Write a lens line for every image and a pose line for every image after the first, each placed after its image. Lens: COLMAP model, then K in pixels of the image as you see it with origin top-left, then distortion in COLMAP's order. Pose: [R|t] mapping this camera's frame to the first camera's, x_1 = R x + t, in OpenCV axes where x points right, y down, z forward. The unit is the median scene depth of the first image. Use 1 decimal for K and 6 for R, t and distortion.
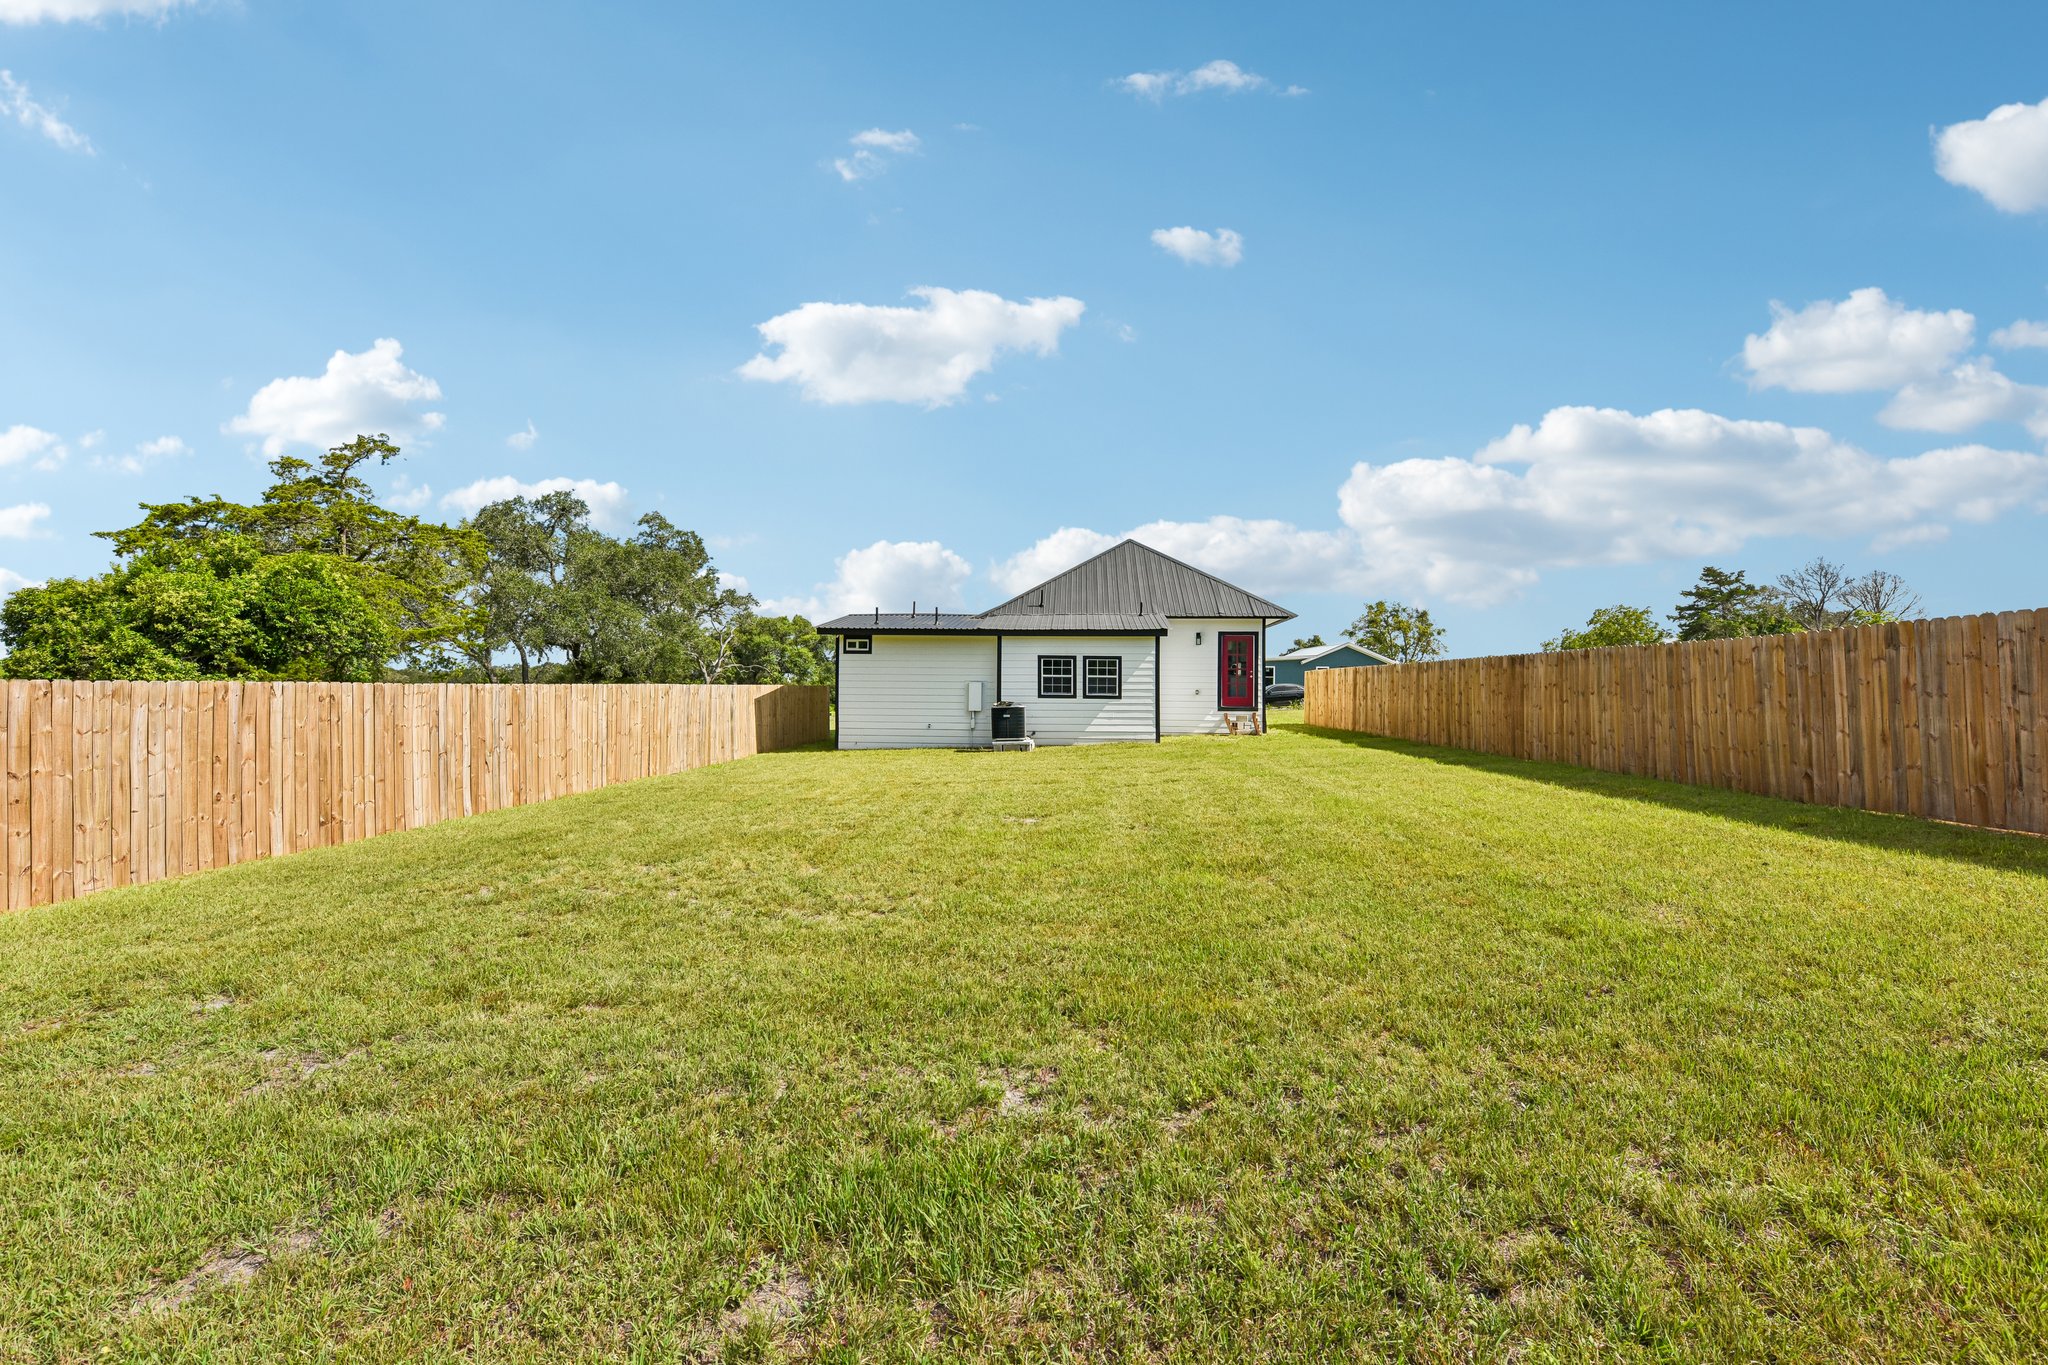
lens RADIAL K [[822.8, 0, 1022.9], [0, 822.8, 680.8], [0, 0, 1]] dist [-0.008542, -0.001495]
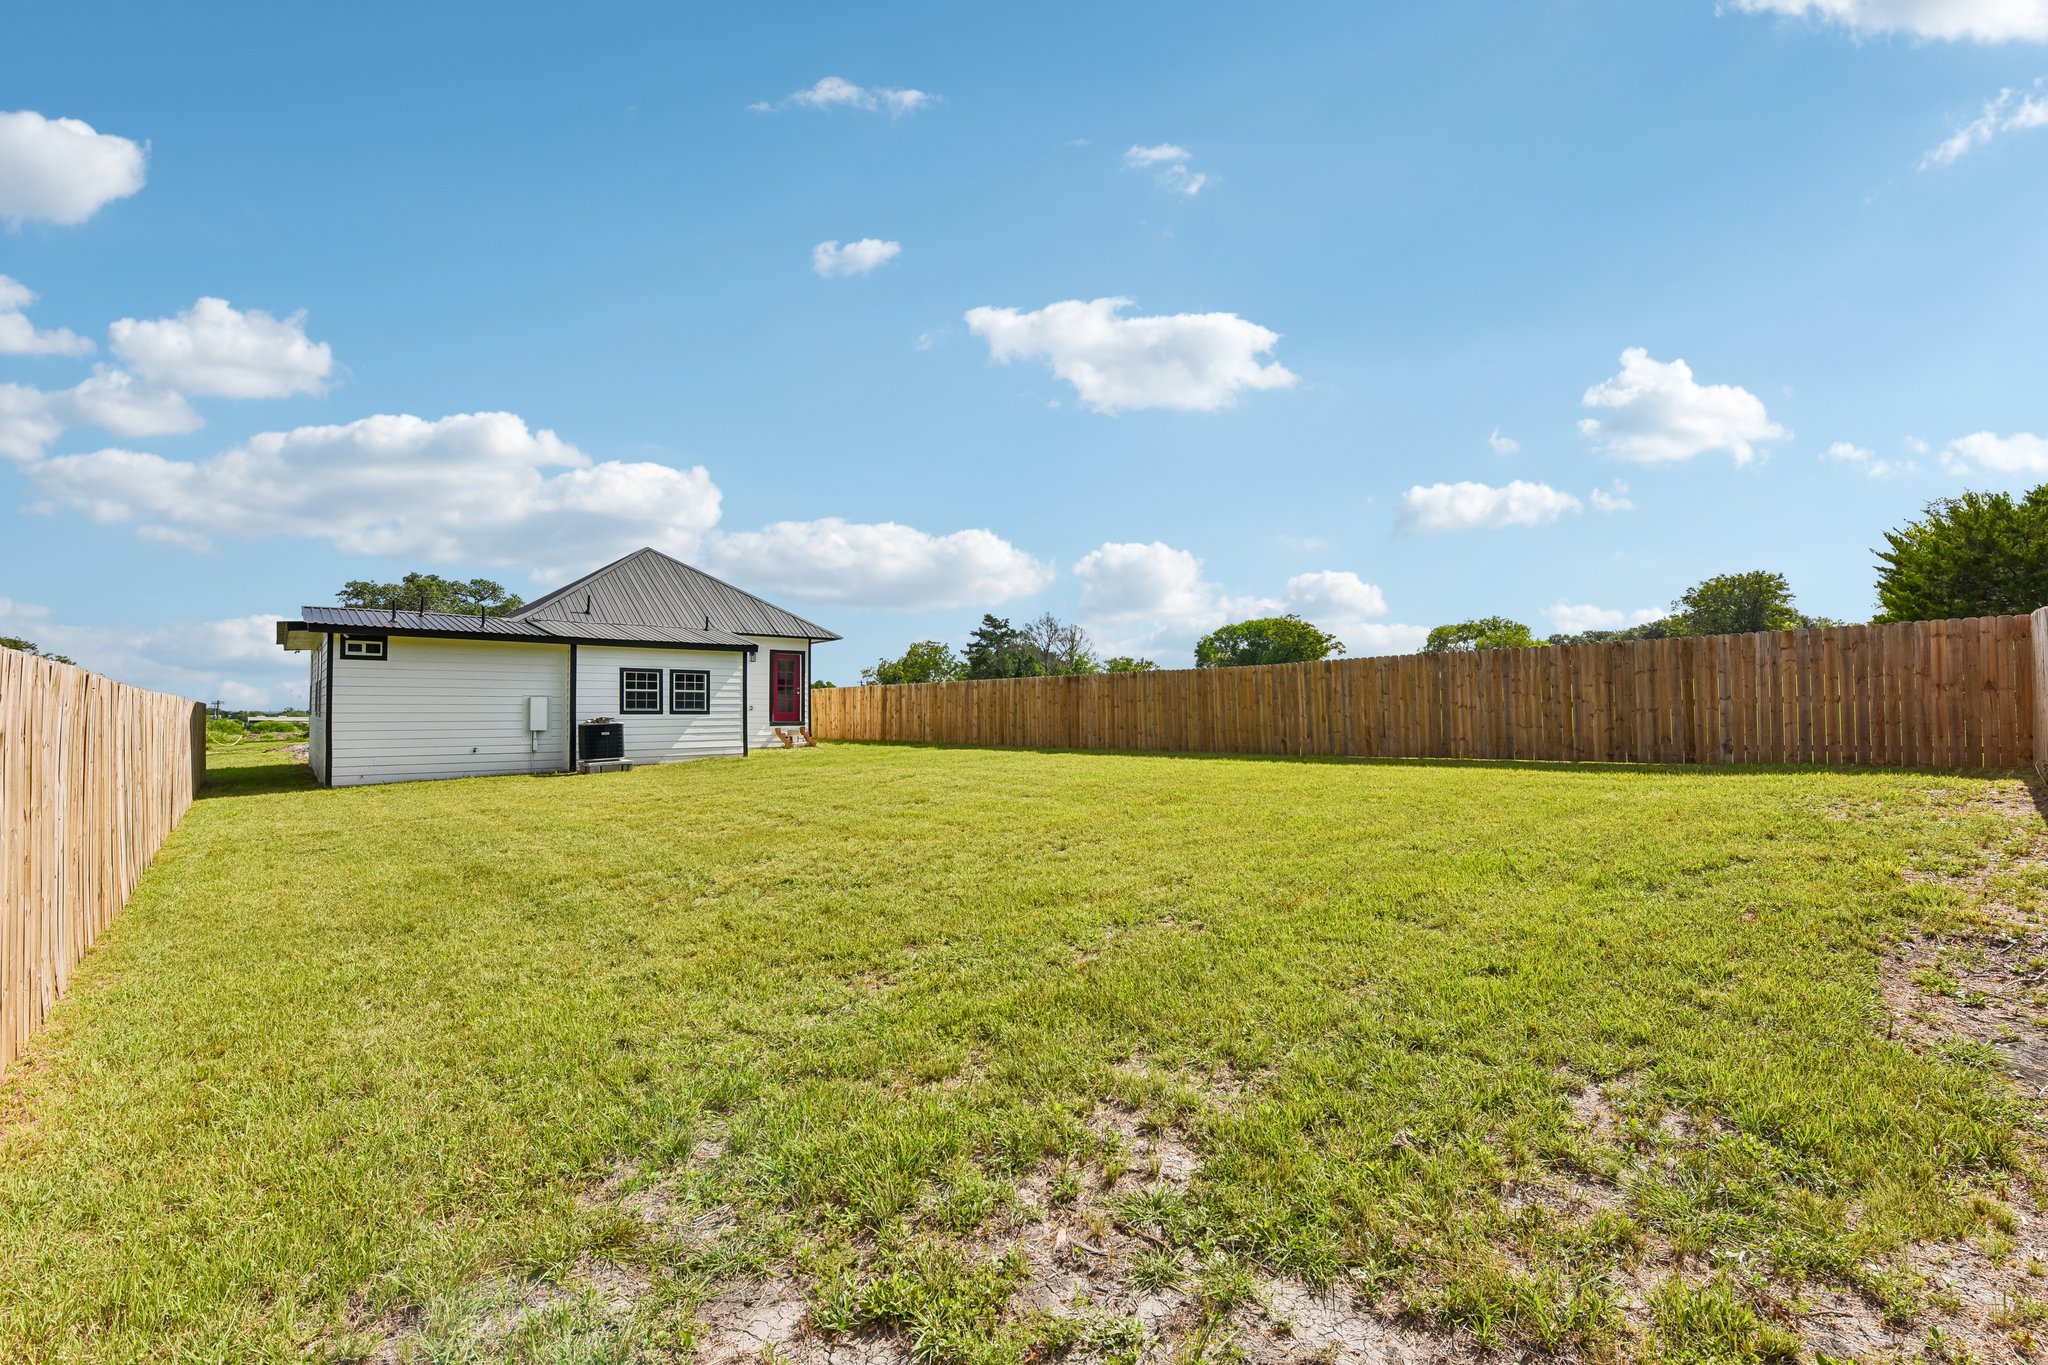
lens RADIAL K [[866.1, 0, 1004.4], [0, 866.1, 685.9], [0, 0, 1]] dist [-0.003505, -0.001240]
pose [[0.719938, 0.011446, 0.693944, -0.344125], [0.004411, 0.999768, -0.021067, 0.011671], [-0.694025, 0.018227, 0.719721, 0.007598]]
